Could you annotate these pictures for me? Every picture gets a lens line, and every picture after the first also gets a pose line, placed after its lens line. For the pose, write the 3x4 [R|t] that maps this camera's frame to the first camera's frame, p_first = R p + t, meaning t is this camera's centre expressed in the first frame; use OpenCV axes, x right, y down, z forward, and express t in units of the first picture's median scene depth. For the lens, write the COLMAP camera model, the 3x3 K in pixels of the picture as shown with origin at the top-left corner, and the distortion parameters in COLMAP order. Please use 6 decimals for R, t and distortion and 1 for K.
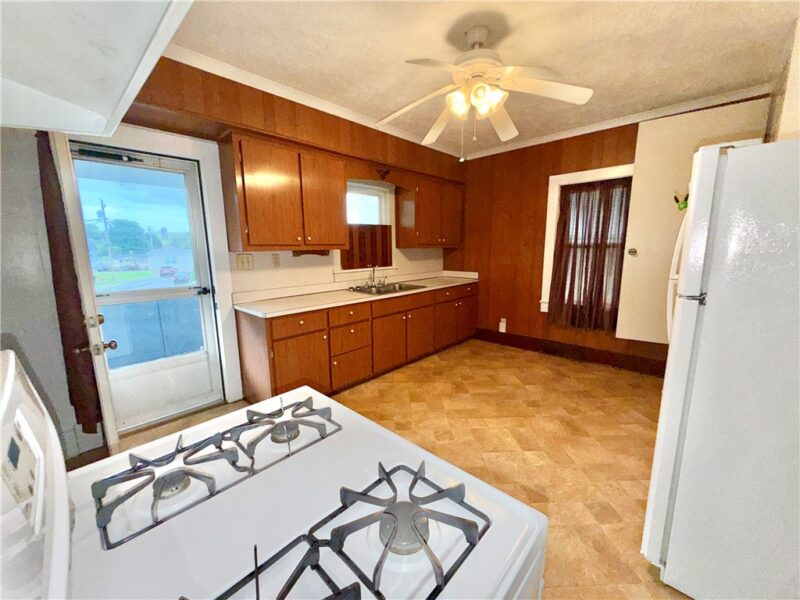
lens RADIAL K [[323.0, 0, 397.3], [0, 323.0, 299.5], [0, 0, 1]] dist [0.000829, 0.000058]
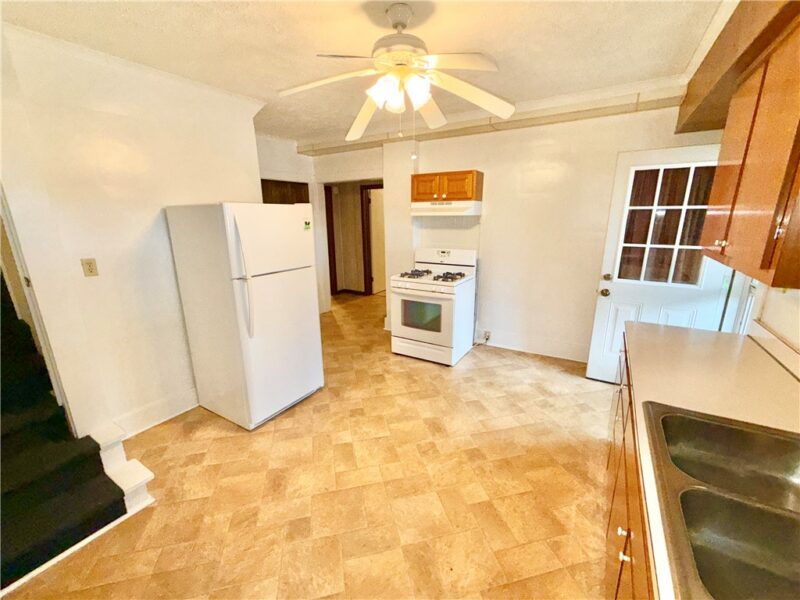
lens RADIAL K [[323.0, 0, 397.3], [0, 323.0, 299.5], [0, 0, 1]] dist [0.000829, 0.000058]
pose [[-0.978686, 0.075256, -0.191075, 0.348051], [-0.009960, 0.911947, 0.410188, -0.341645], [0.205120, 0.403348, -0.891760, 1.517631]]
